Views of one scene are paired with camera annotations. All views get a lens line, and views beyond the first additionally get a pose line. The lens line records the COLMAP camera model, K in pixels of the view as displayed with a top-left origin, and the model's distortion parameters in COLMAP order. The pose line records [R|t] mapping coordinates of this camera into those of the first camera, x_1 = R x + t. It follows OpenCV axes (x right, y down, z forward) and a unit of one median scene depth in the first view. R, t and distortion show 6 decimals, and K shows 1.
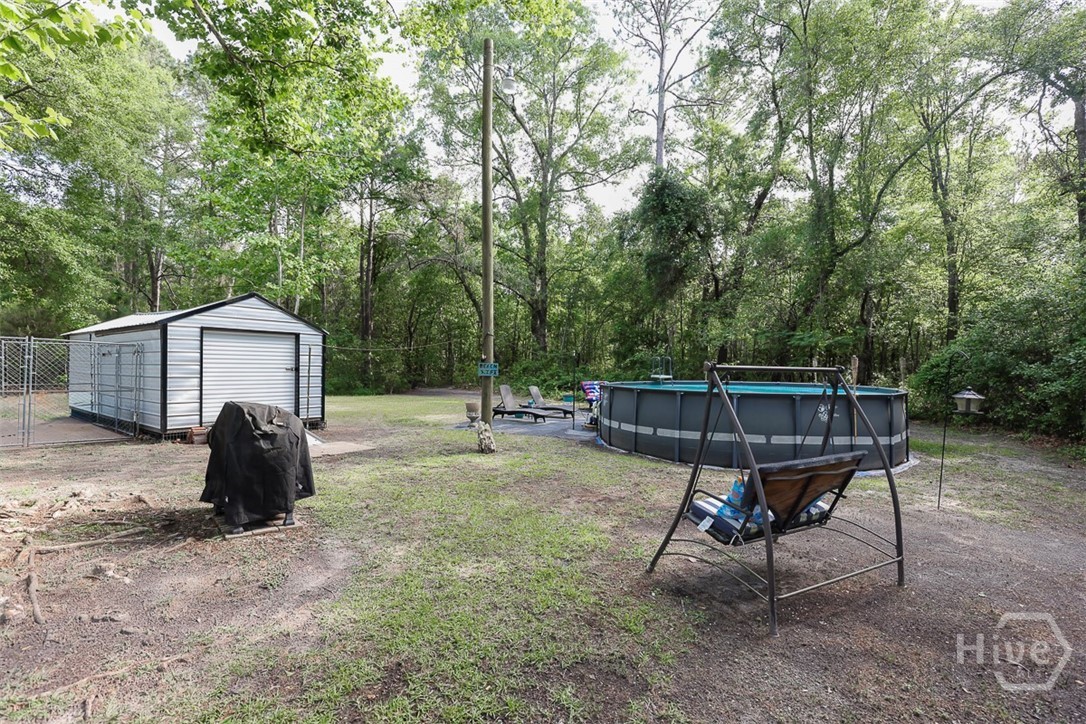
lens RADIAL K [[507.7, 0, 540.7], [0, 507.7, 364.1], [0, 0, 1]] dist [-0.022422, 0.001142]
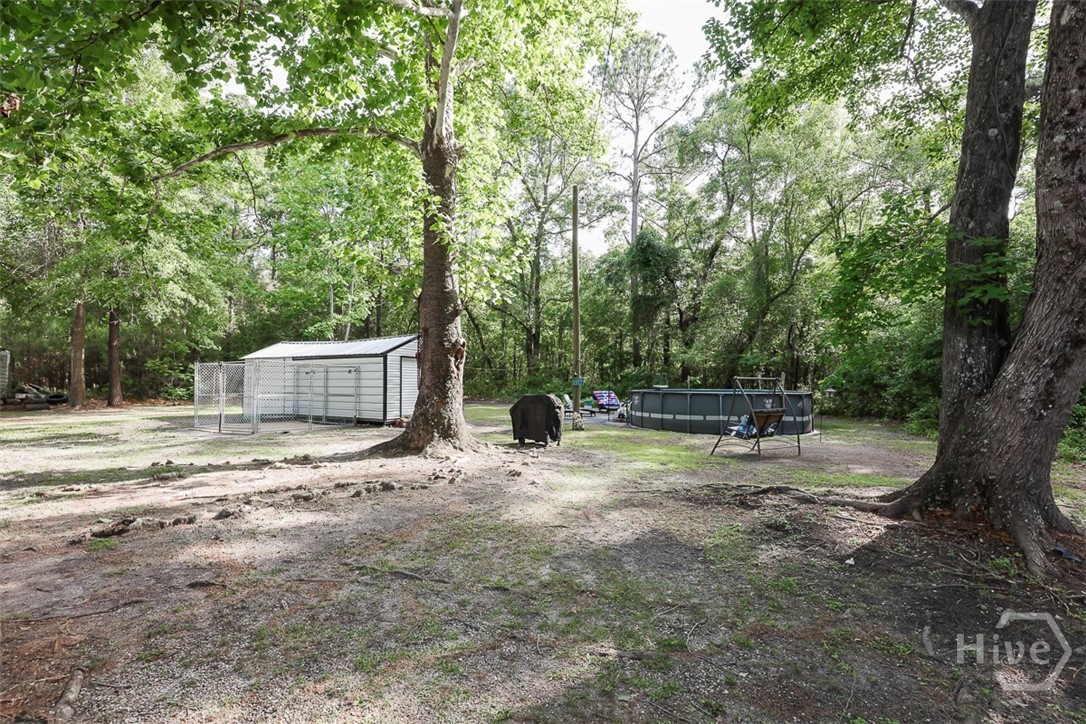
lens RADIAL K [[507.7, 0, 544.9], [0, 507.7, 363.7], [0, 0, 1]] dist [-0.022422, 0.001142]
pose [[0.993535, -0.001209, 0.113521, -0.155850], [0.004842, 0.999485, -0.031737, 0.002231], [-0.113425, 0.032082, 0.993029, -0.253890]]
